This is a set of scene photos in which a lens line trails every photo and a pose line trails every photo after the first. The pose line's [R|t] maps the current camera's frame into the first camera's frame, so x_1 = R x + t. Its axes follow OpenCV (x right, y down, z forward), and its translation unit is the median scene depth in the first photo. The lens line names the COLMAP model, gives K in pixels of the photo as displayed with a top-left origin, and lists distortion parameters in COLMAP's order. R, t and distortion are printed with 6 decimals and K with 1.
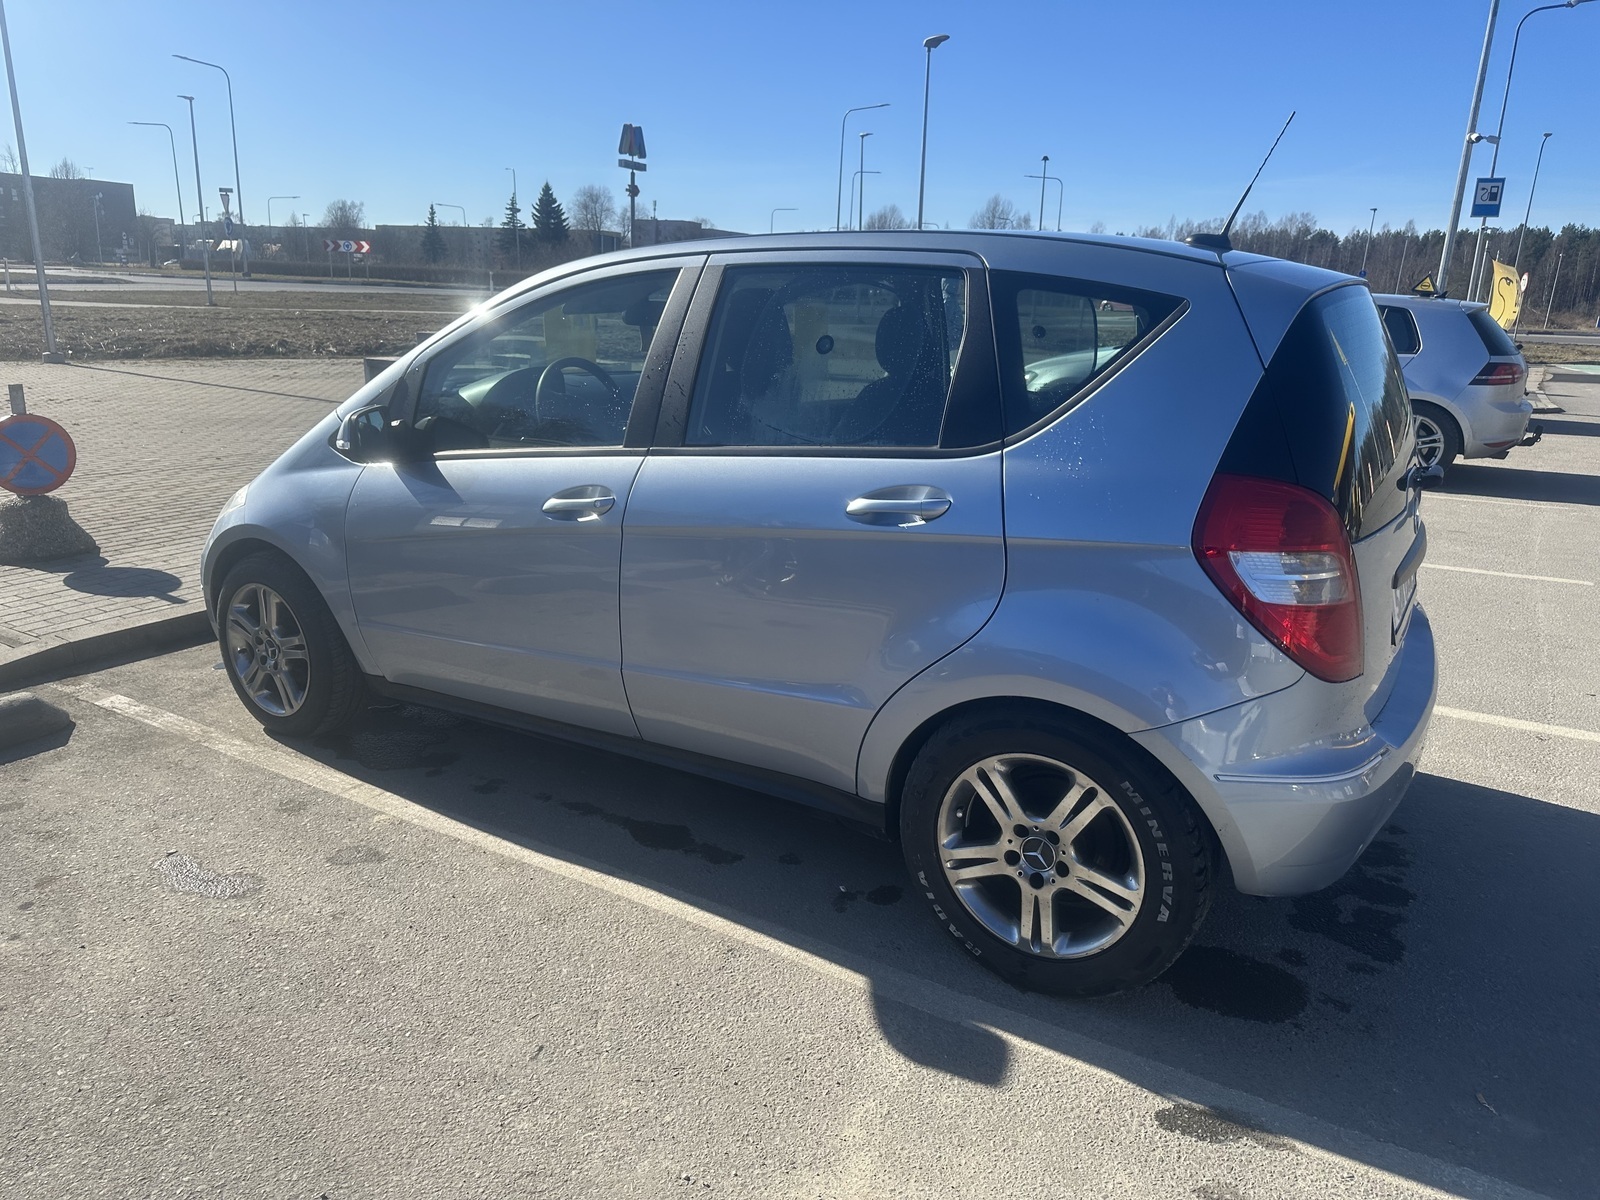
lens RADIAL K [[1106.6, 0, 768.1], [0, 1106.6, 596.8], [0, 0, 1]] dist [0.057358, -0.051571]
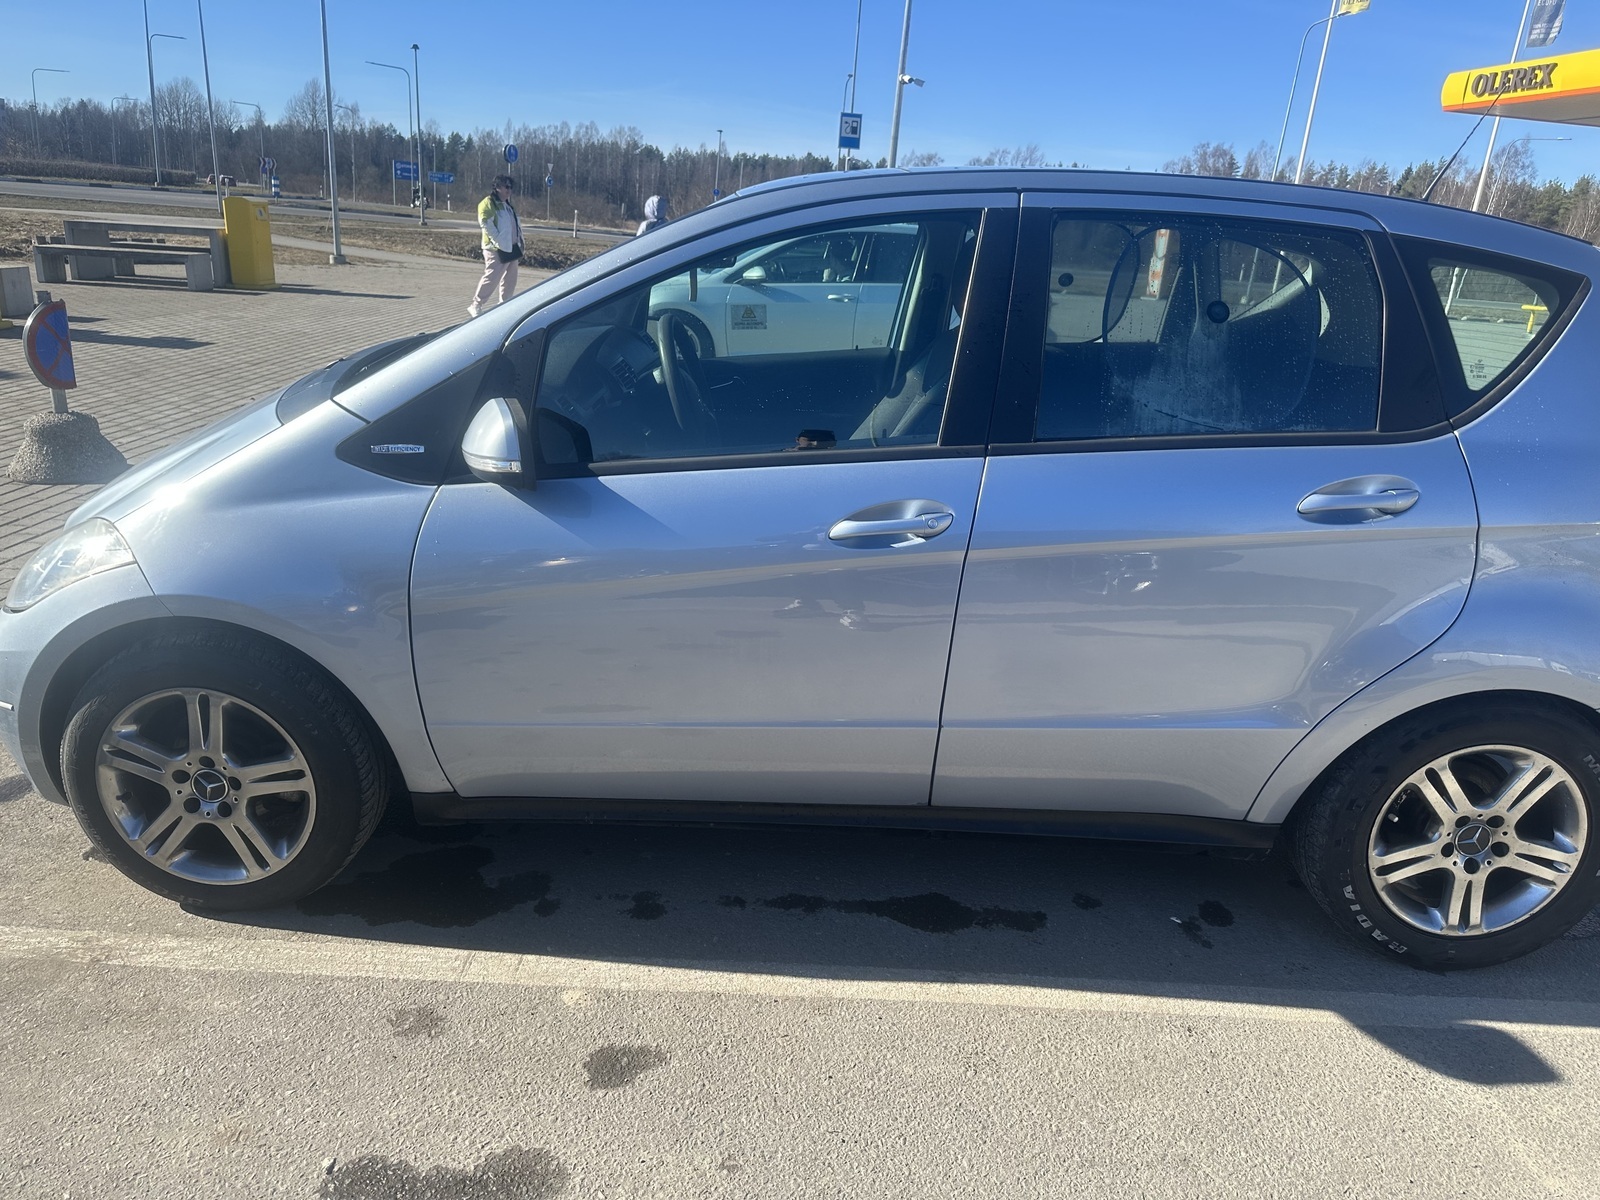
lens RADIAL K [[1117.8, 0, 795.9], [0, 1117.8, 607.1], [0, 0, 1]] dist [0.055490, -0.091672]
pose [[0.850762, -0.140531, 0.506414, -0.688683], [0.097393, 0.989054, 0.110848, -0.132346], [-0.516448, -0.044984, 0.855136, 0.426860]]
